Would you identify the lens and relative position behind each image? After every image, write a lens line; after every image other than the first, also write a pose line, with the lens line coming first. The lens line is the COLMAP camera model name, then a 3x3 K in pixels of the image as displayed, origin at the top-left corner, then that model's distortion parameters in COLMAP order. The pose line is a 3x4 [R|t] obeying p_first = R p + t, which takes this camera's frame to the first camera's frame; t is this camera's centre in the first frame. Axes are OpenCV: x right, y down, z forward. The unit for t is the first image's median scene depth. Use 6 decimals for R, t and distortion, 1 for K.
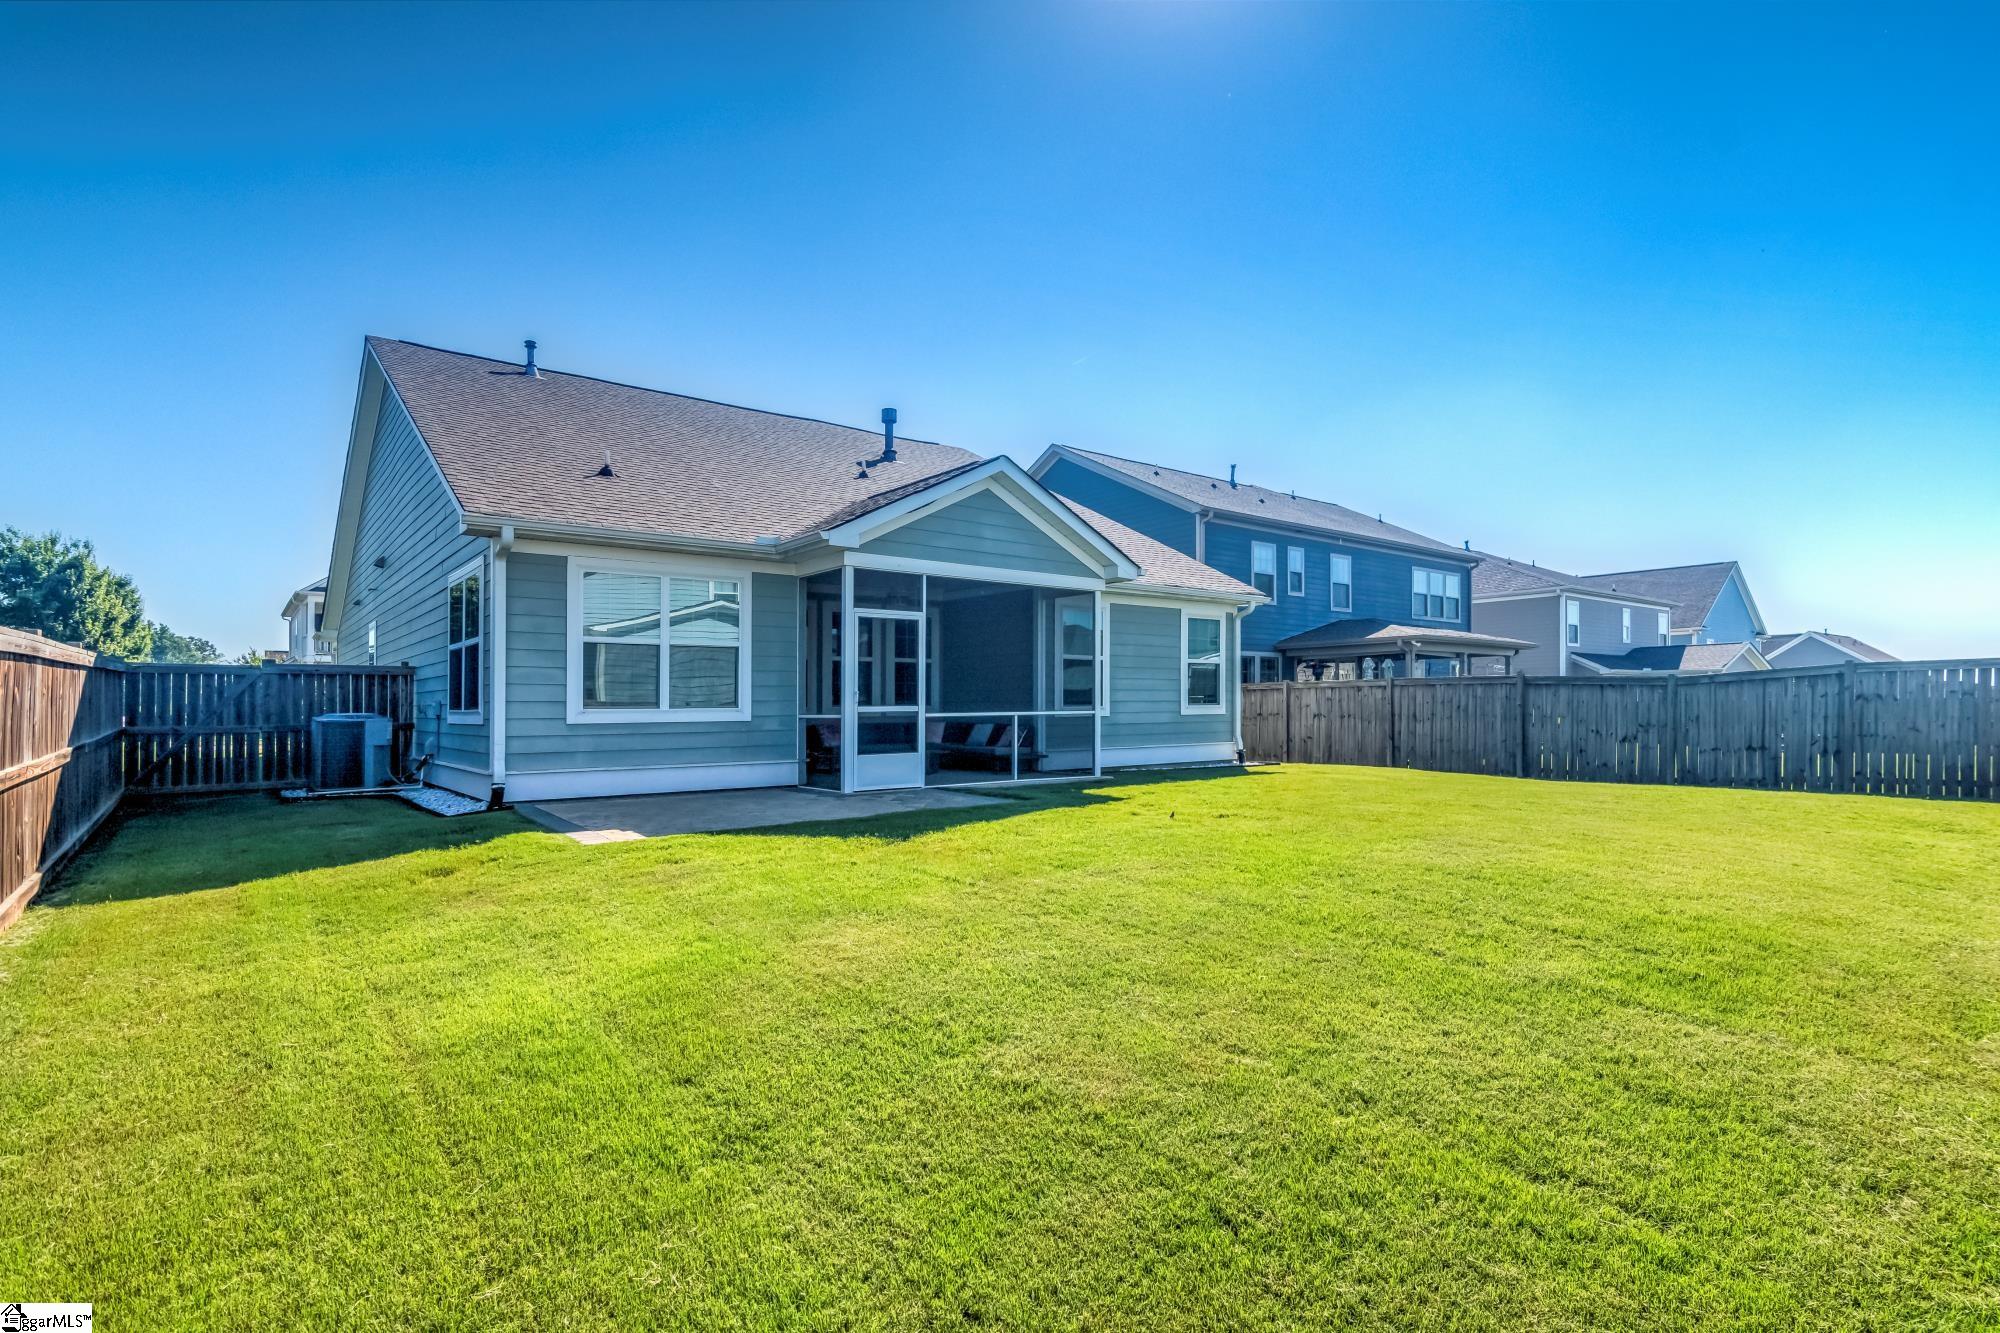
lens RADIAL K [[994.5, 0, 1016.7], [0, 994.5, 670.1], [0, 0, 1]] dist [0.001473, 0.016069]
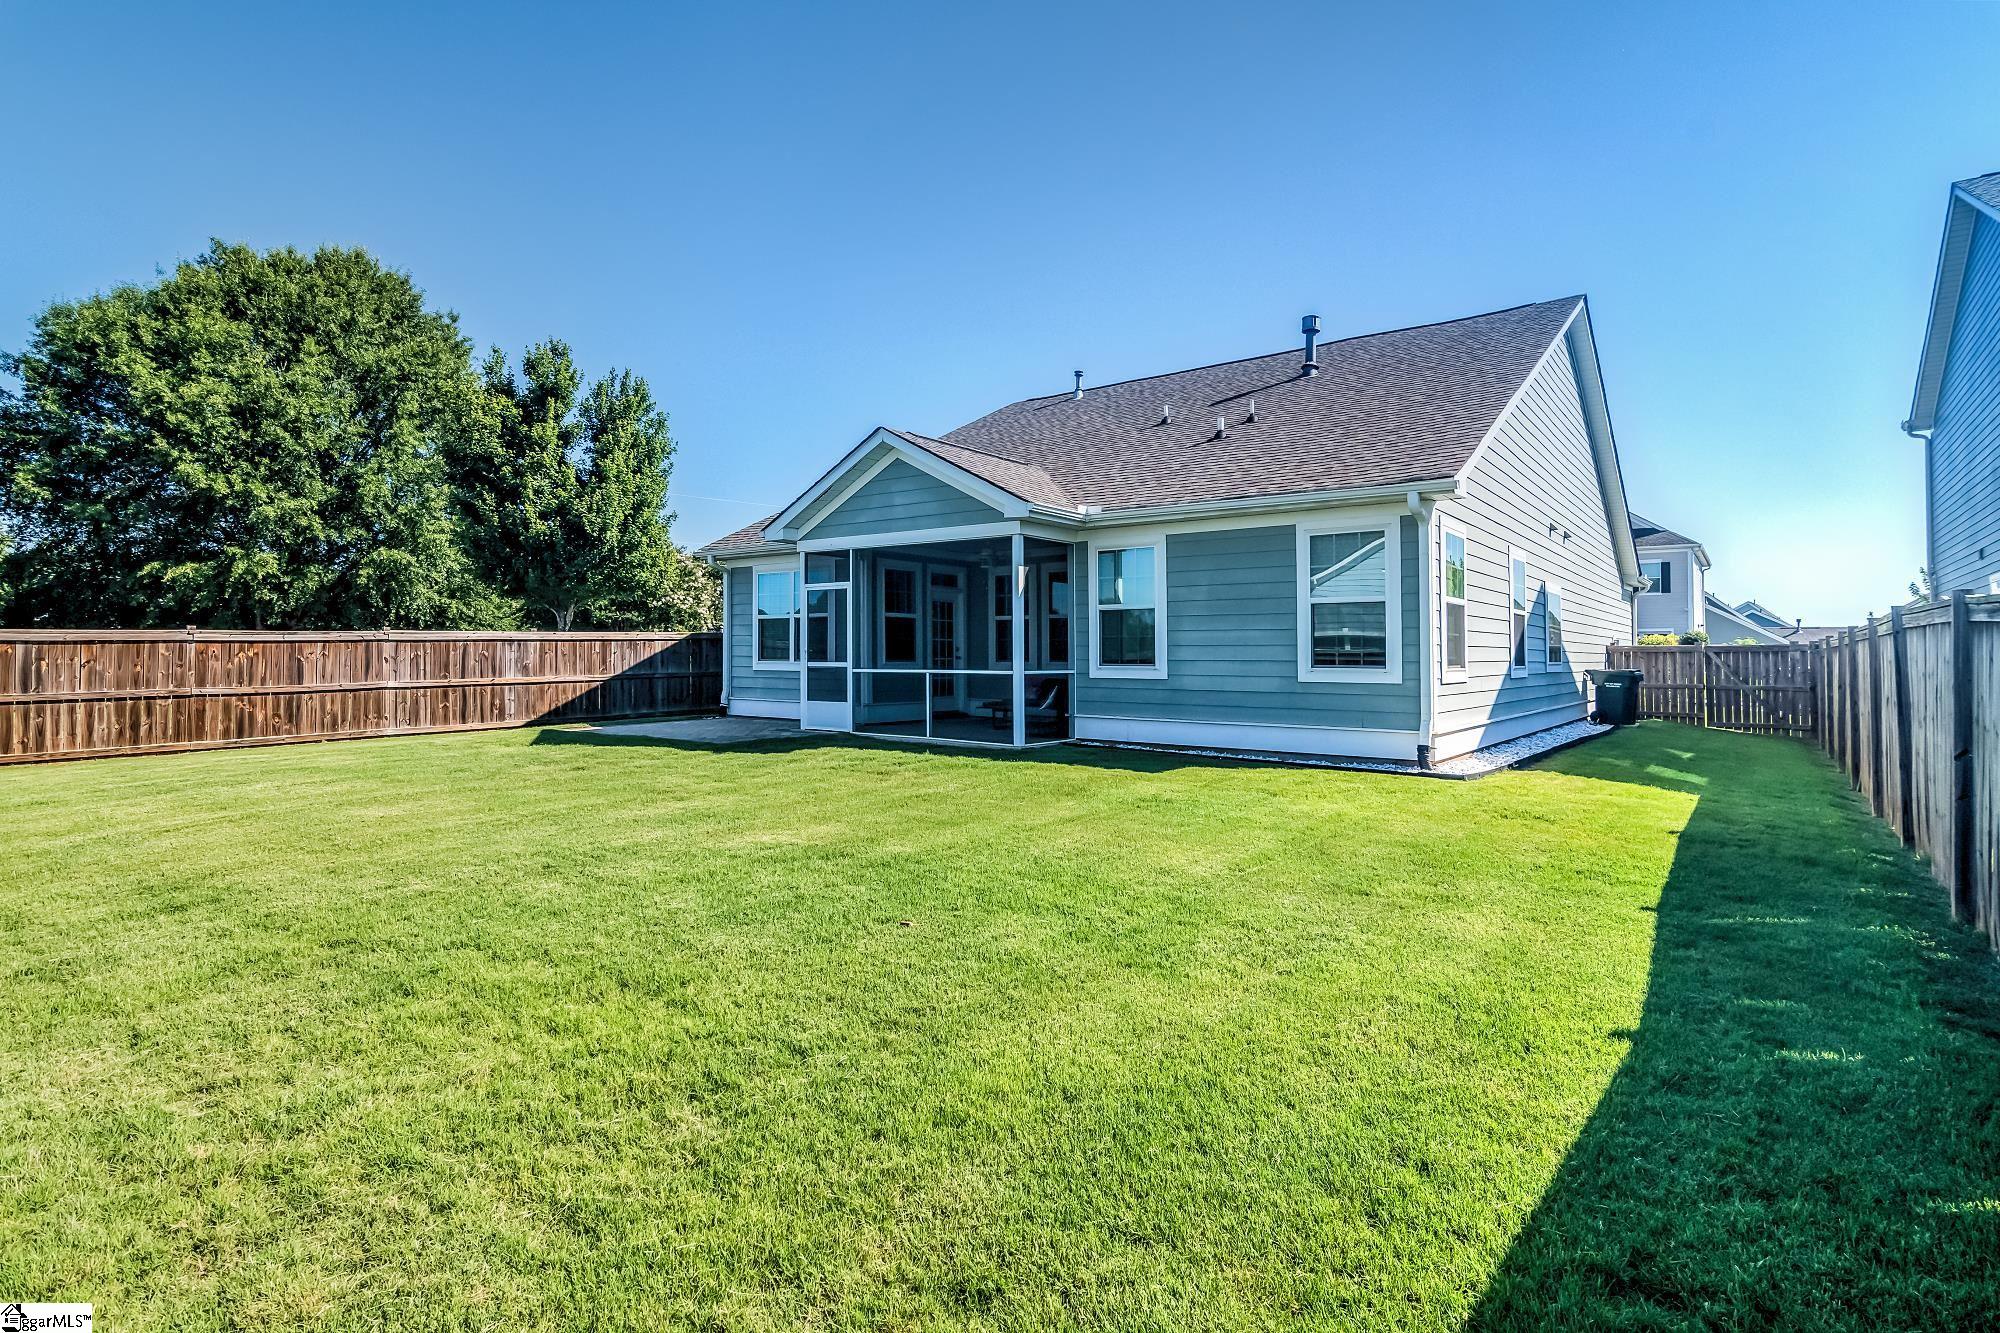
lens RADIAL K [[1019.8, 0, 1028.4], [0, 1019.8, 663.4], [0, 0, 1]] dist [0.000984, -0.023933]
pose [[0.232877, 0.013240, -0.972416, 0.961481], [0.027432, 0.999420, 0.020177, 0.016467], [0.972119, -0.031374, 0.232379, 0.796462]]
